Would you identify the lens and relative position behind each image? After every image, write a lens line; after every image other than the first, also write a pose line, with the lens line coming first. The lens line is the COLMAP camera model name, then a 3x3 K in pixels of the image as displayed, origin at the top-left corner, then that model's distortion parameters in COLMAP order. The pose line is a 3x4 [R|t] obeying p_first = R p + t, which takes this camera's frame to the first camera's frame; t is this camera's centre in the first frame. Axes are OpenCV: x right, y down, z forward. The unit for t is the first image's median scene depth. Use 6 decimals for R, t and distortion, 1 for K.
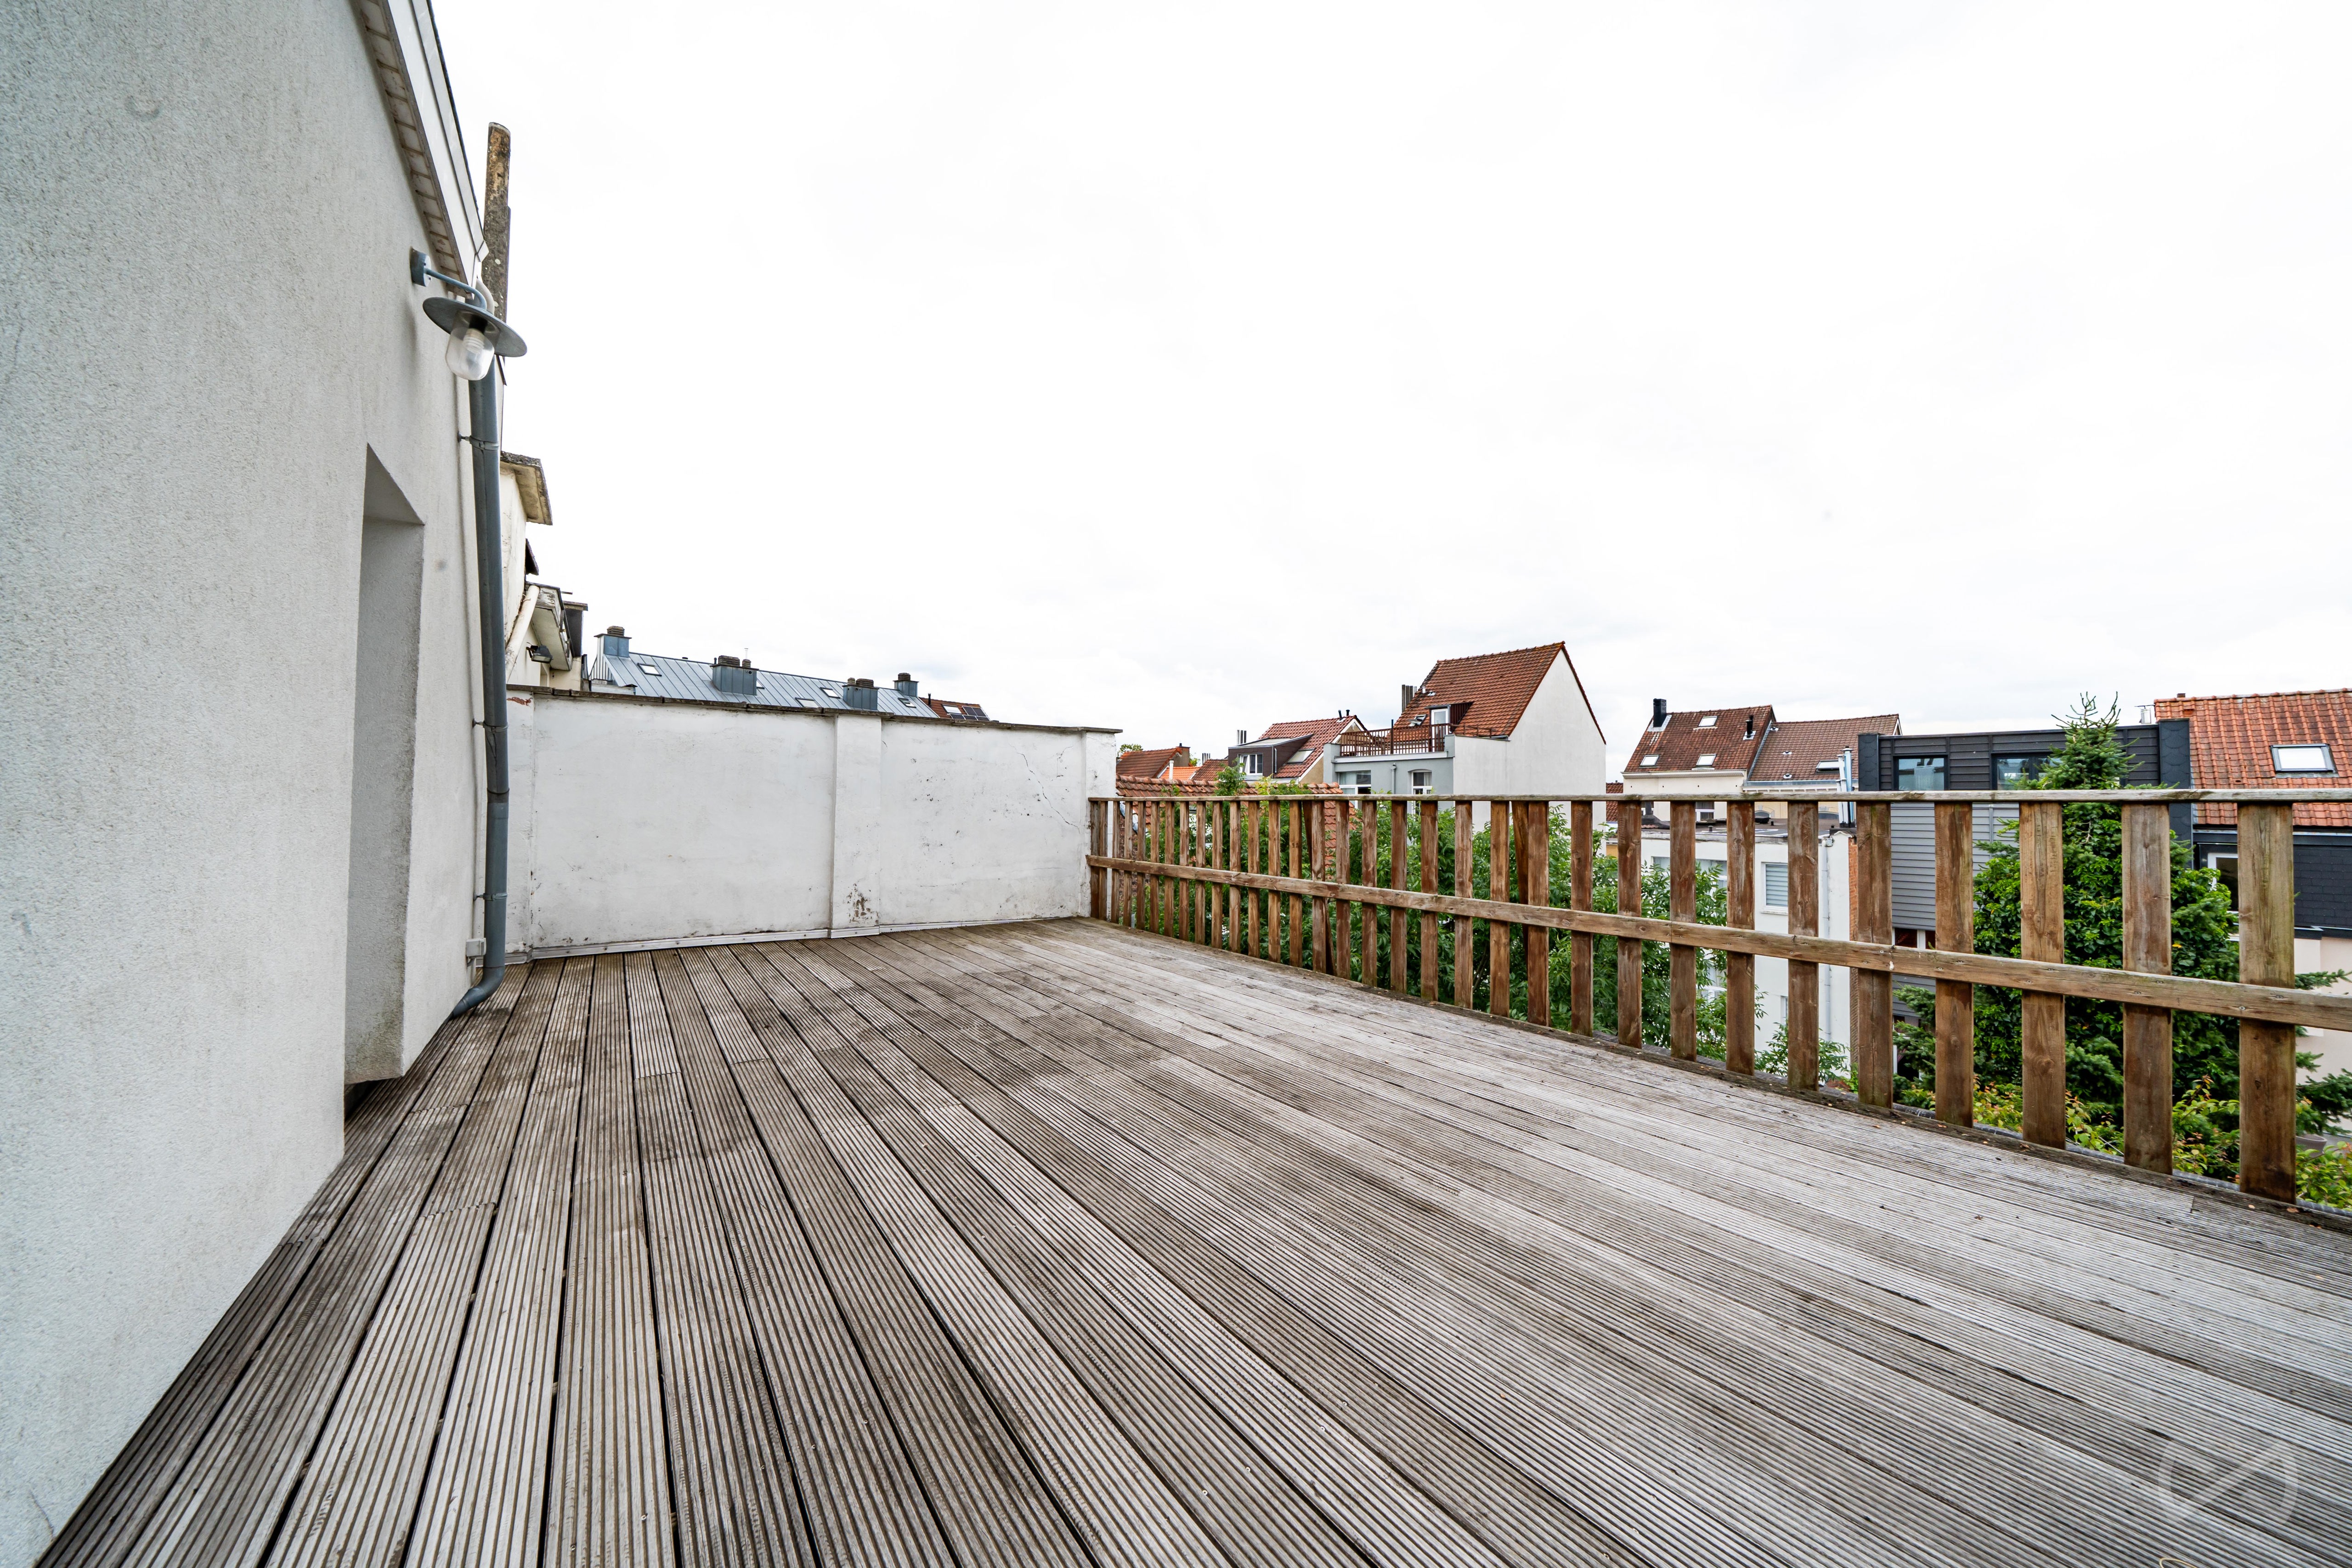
lens RADIAL K [[815.2, 0, 1183.9], [0, 815.2, 785.3], [0, 0, 1]] dist [-0.006480, -0.000048]
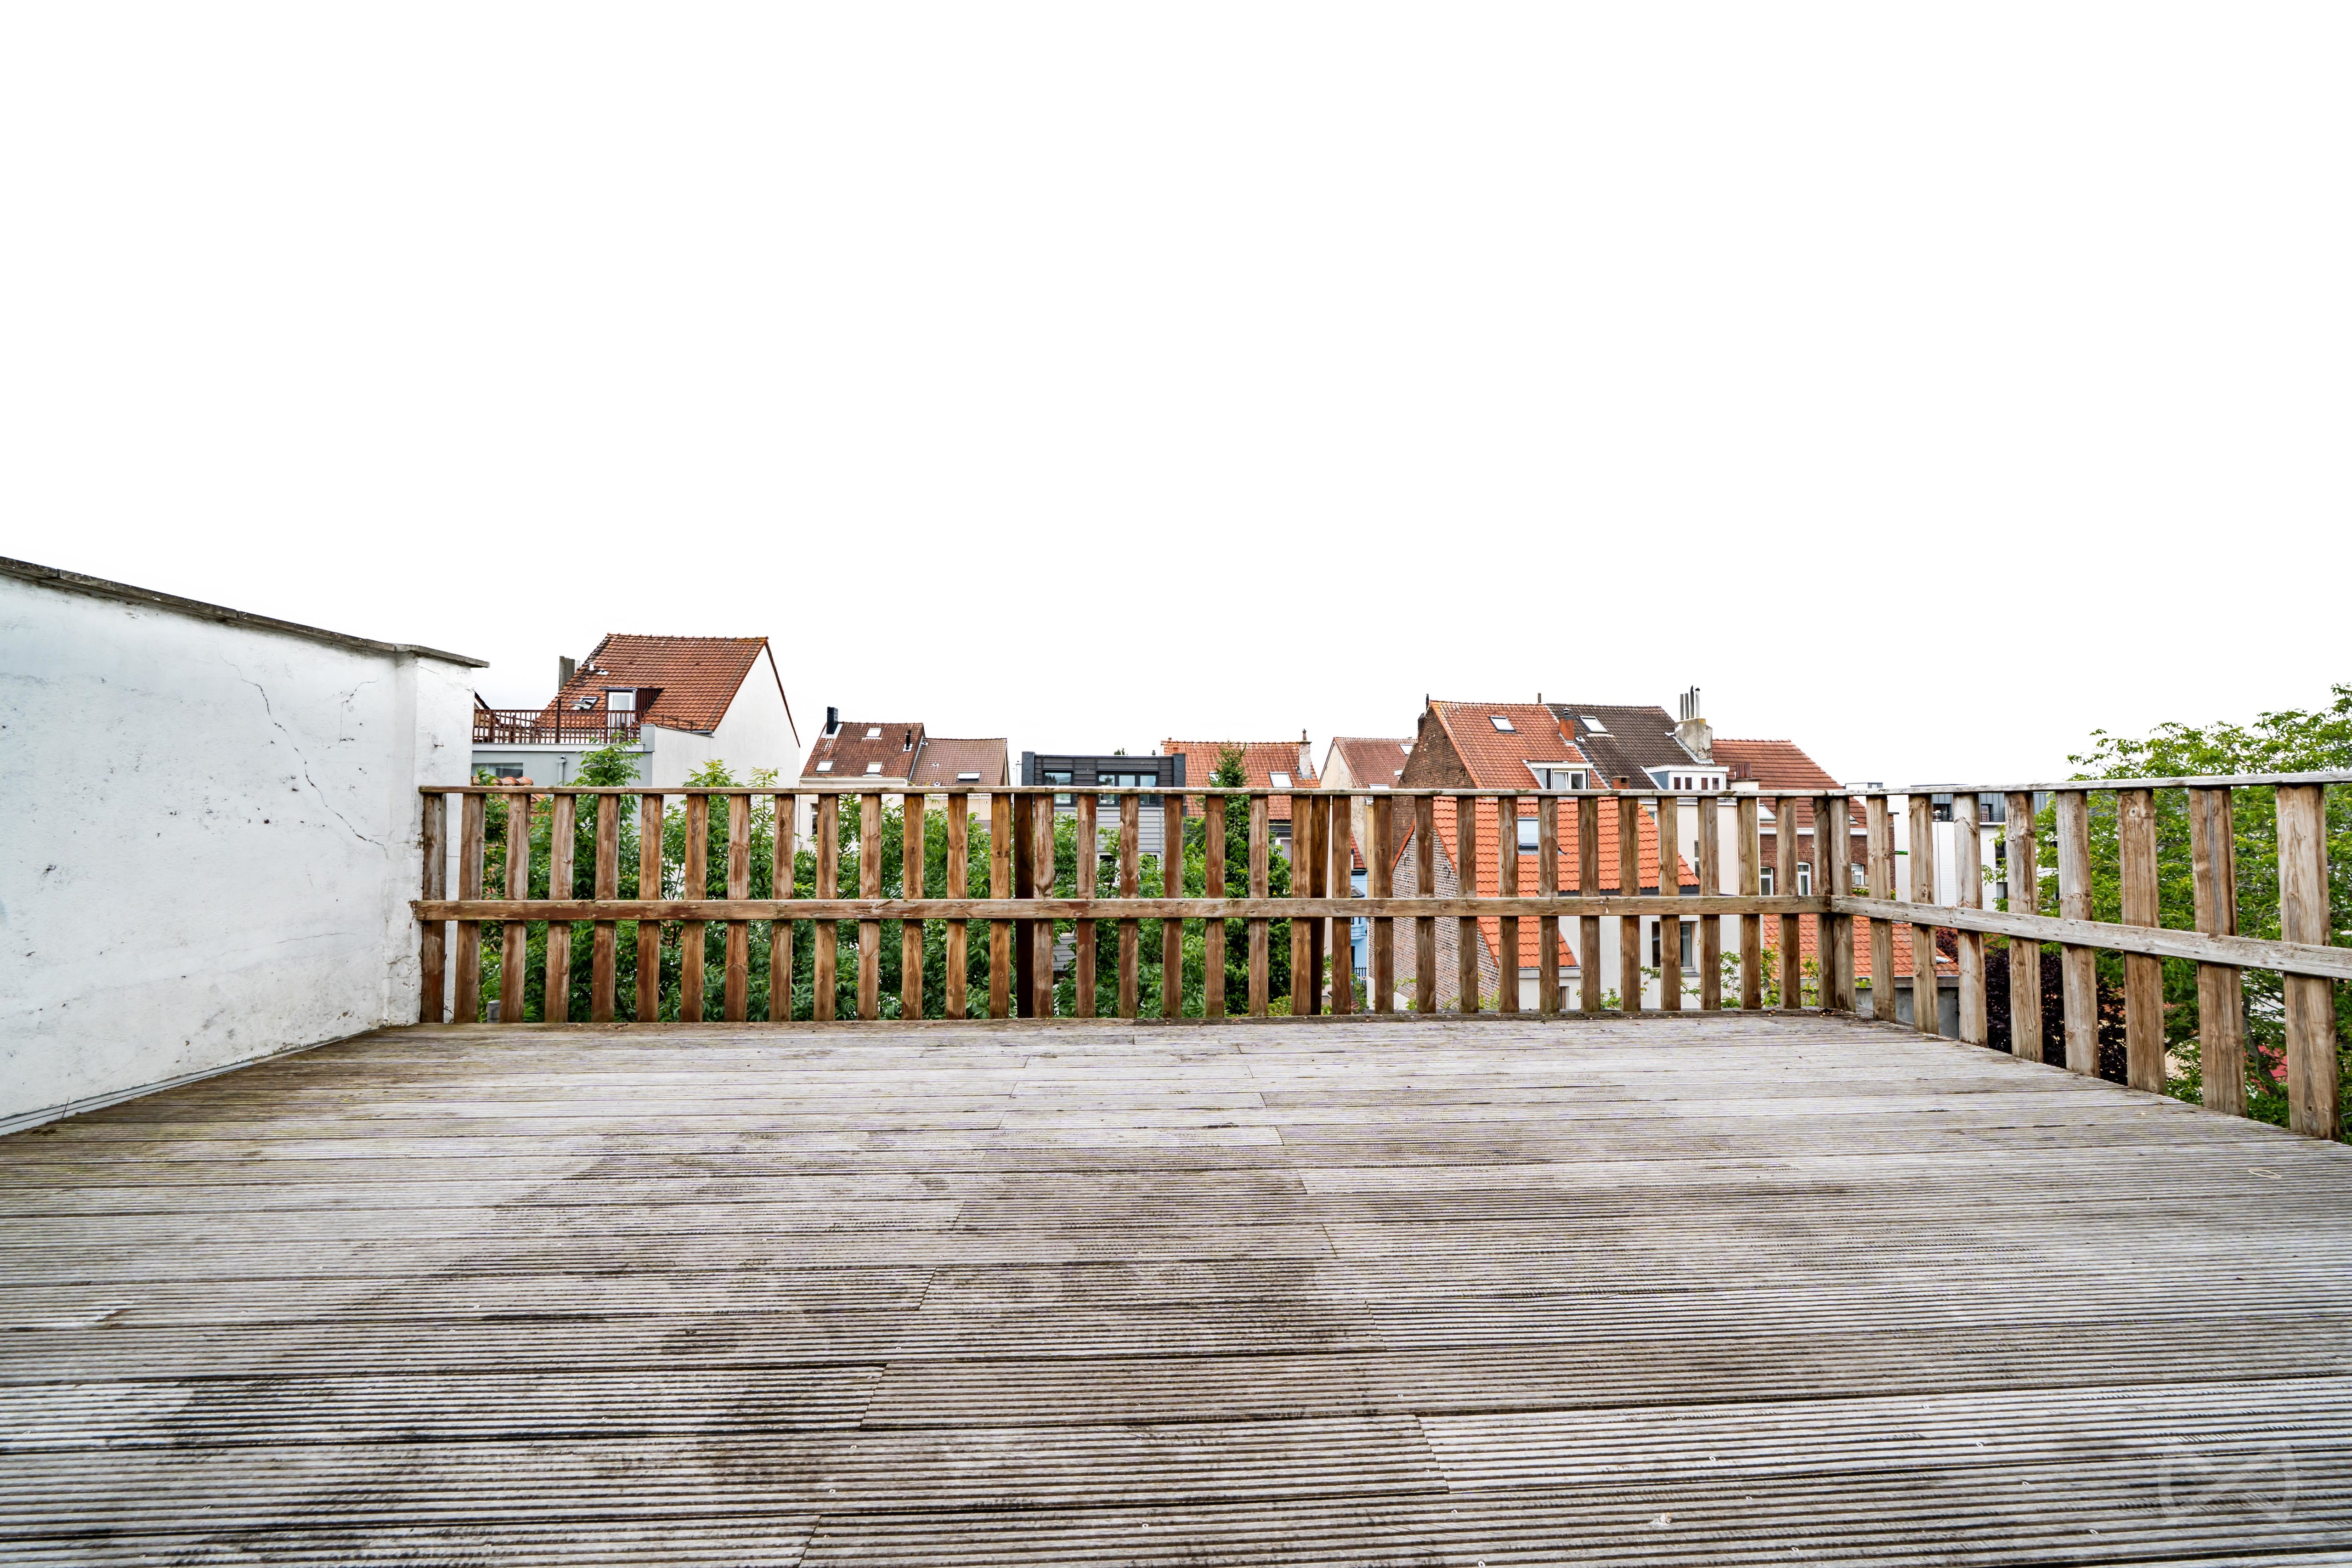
lens RADIAL K [[815.2, 0, 1183.9], [0, 815.2, 785.3], [0, 0, 1]] dist [-0.006480, -0.000048]
pose [[0.536363, 0.022847, 0.843678, -0.584234], [-0.017277, 0.999721, -0.016089, 0.028868], [-0.843811, -0.005946, 0.536608, 0.673593]]
